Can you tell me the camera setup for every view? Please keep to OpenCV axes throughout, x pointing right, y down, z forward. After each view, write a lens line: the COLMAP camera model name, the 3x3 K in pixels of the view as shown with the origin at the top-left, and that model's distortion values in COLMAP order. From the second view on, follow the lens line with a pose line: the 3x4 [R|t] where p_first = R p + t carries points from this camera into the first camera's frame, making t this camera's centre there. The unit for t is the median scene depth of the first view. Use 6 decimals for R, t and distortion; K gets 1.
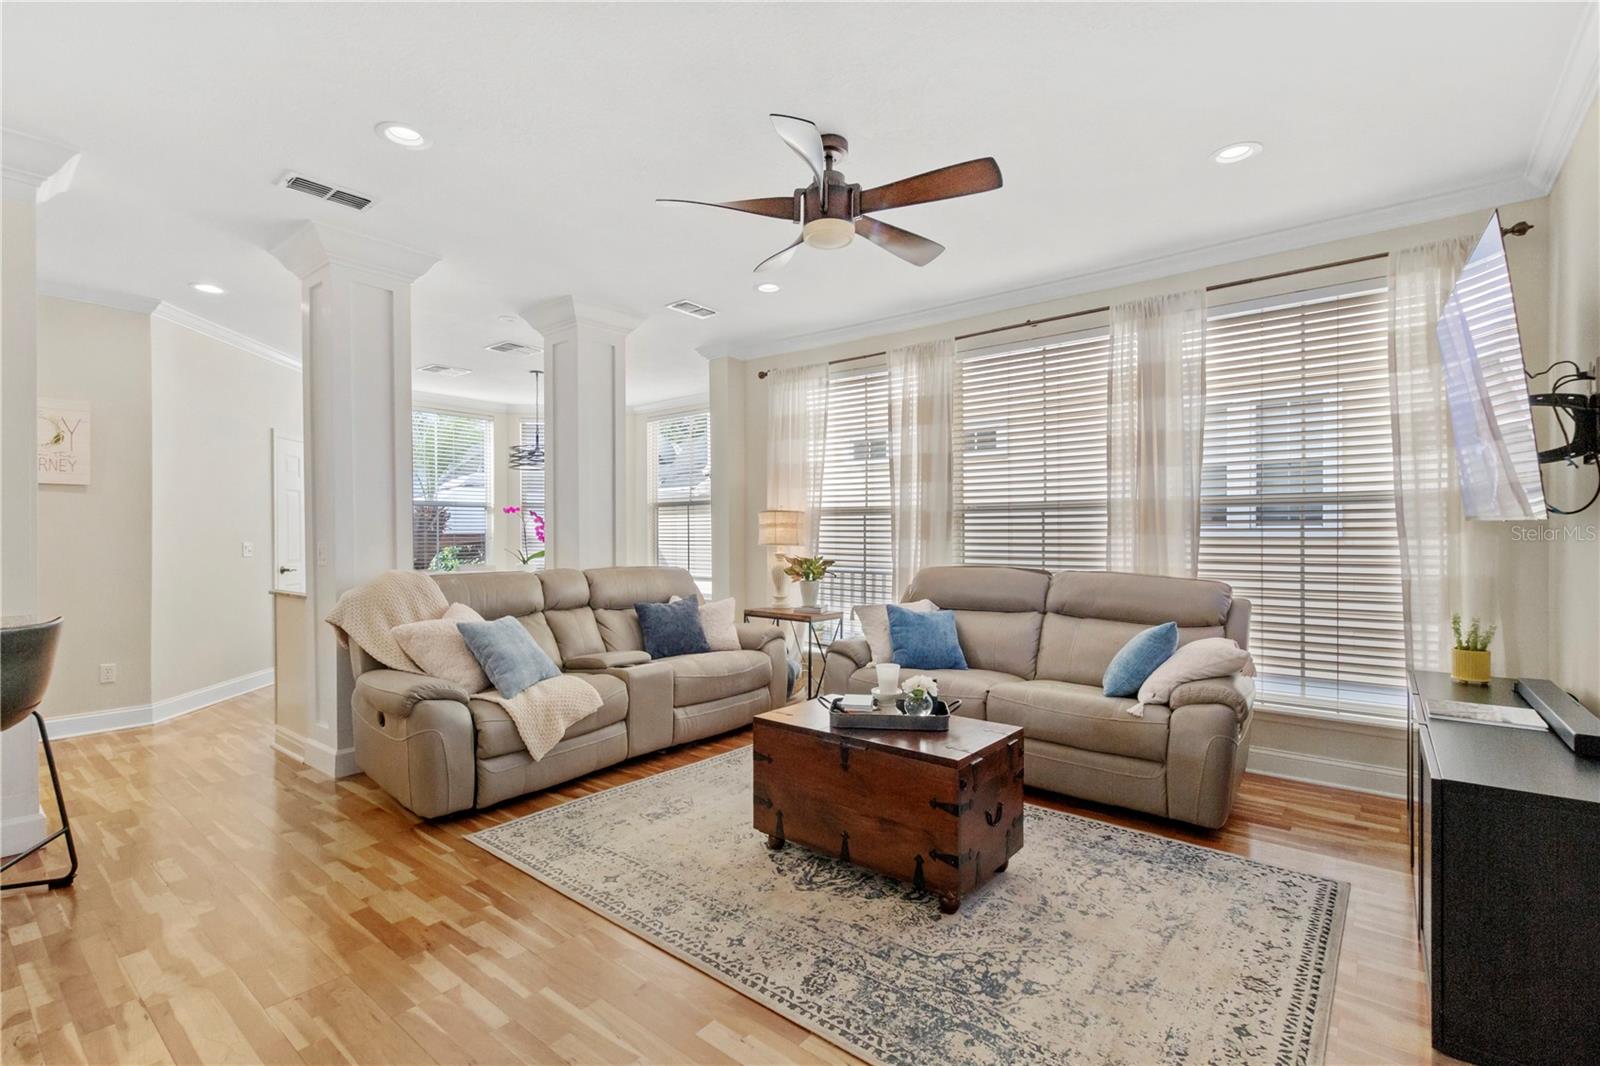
lens RADIAL K [[724.4, 0, 794.7], [0, 724.4, 537.5], [0, 0, 1]] dist [0.003317, -0.000497]
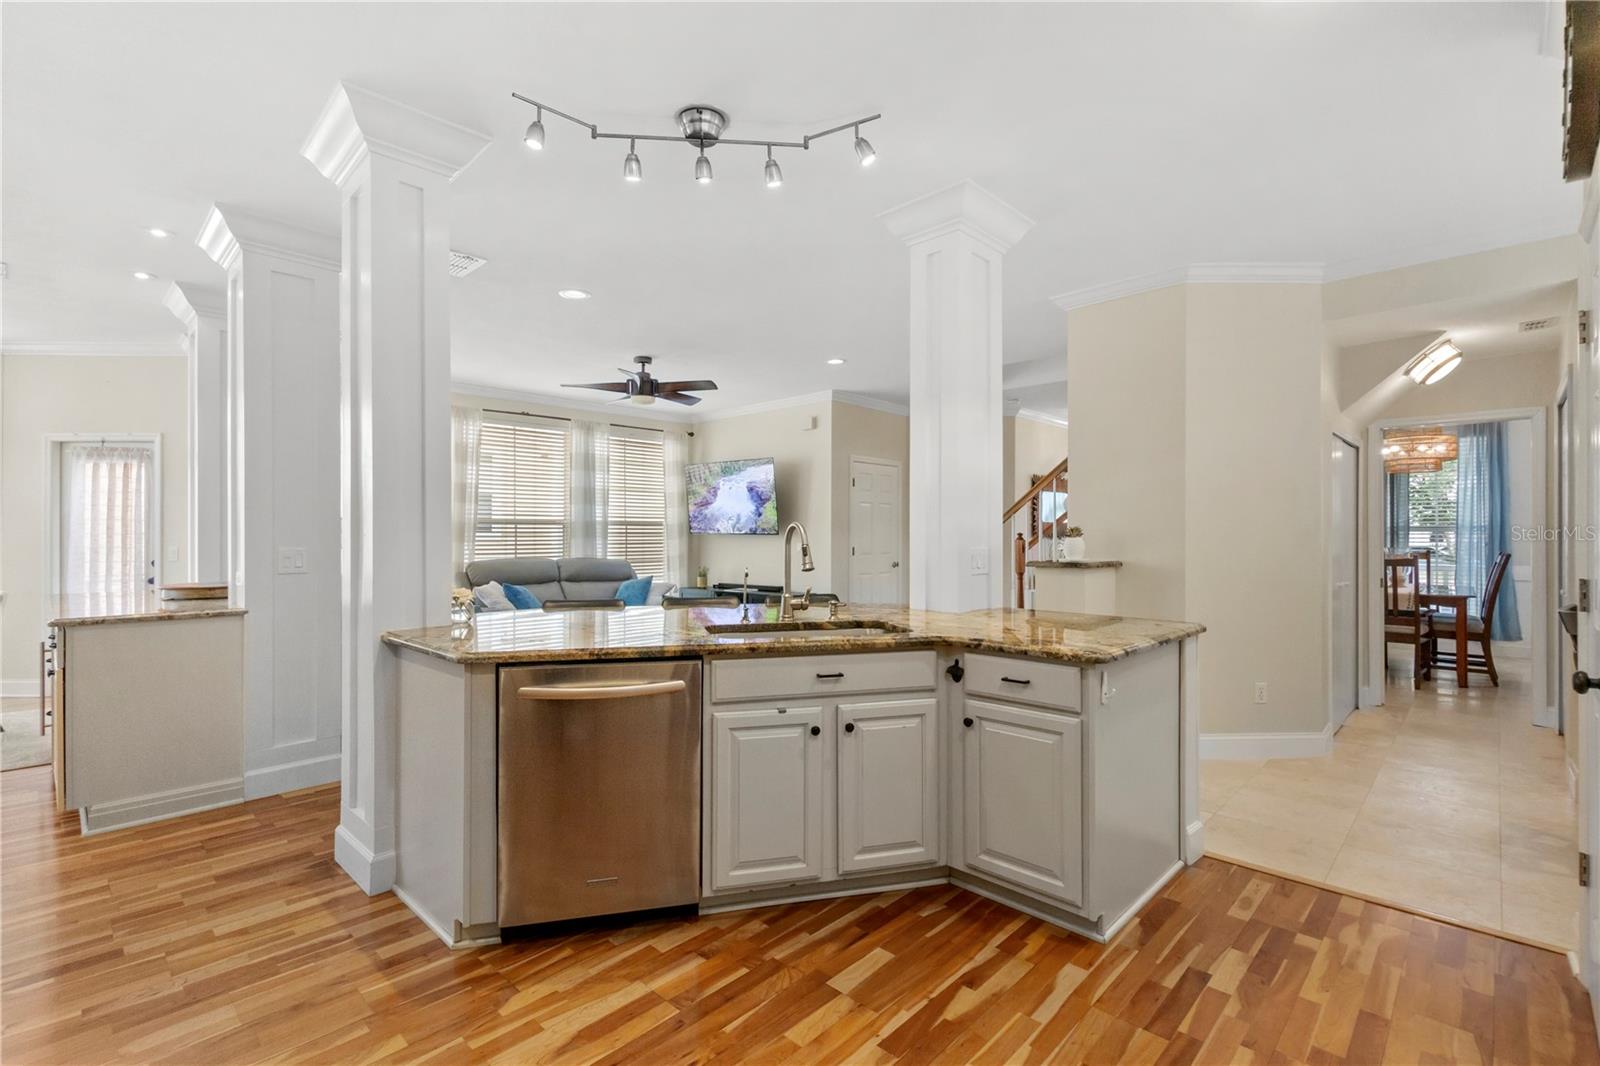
lens RADIAL K [[724.4, 0, 794.7], [0, 724.4, 537.5], [0, 0, 1]] dist [0.003317, -0.000497]
pose [[0.088118, -0.000401, 0.996110, -1.719180], [0.004833, 0.999988, -0.000025, -0.004892], [-0.996098, 0.004816, 0.088119, 0.301962]]
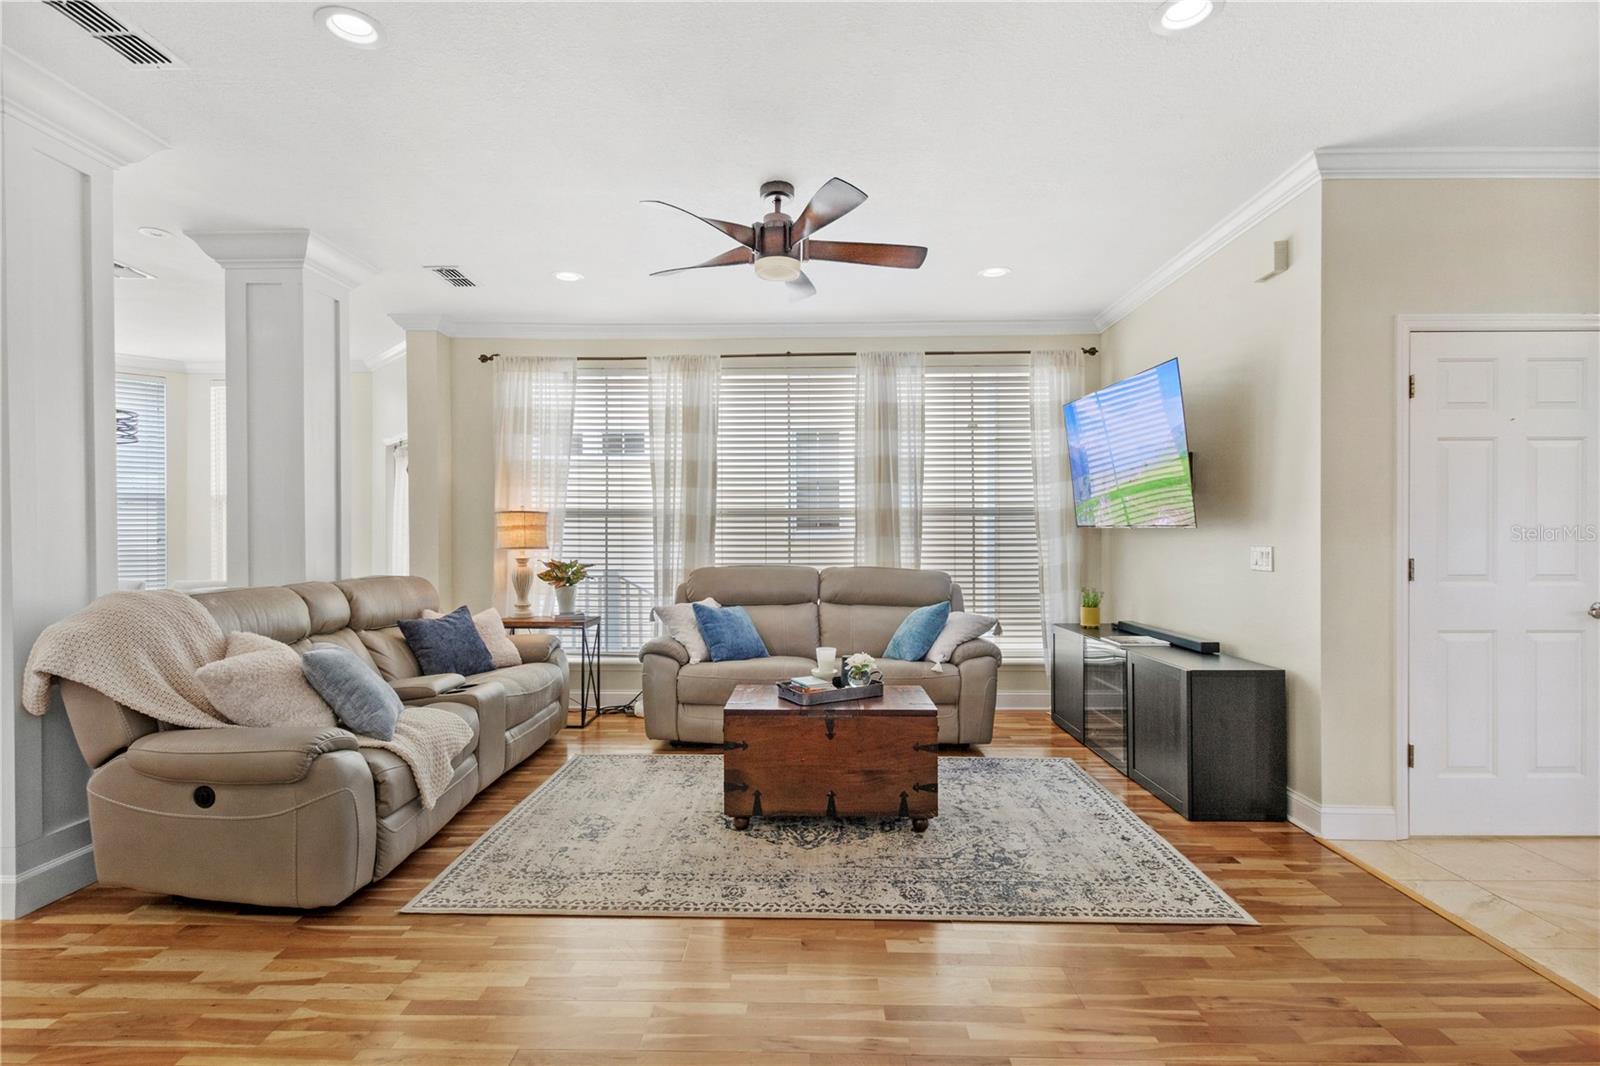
lens RADIAL K [[759.6, 0, 795.2], [0, 759.6, 536.5], [0, 0, 1]] dist [0.003913, 0.000084]
pose [[0.788672, -0.000638, 0.614814, -0.545511], [0.004180, 0.999982, -0.004325, 0.000703], [-0.614800, 0.005981, 0.788660, 0.051036]]
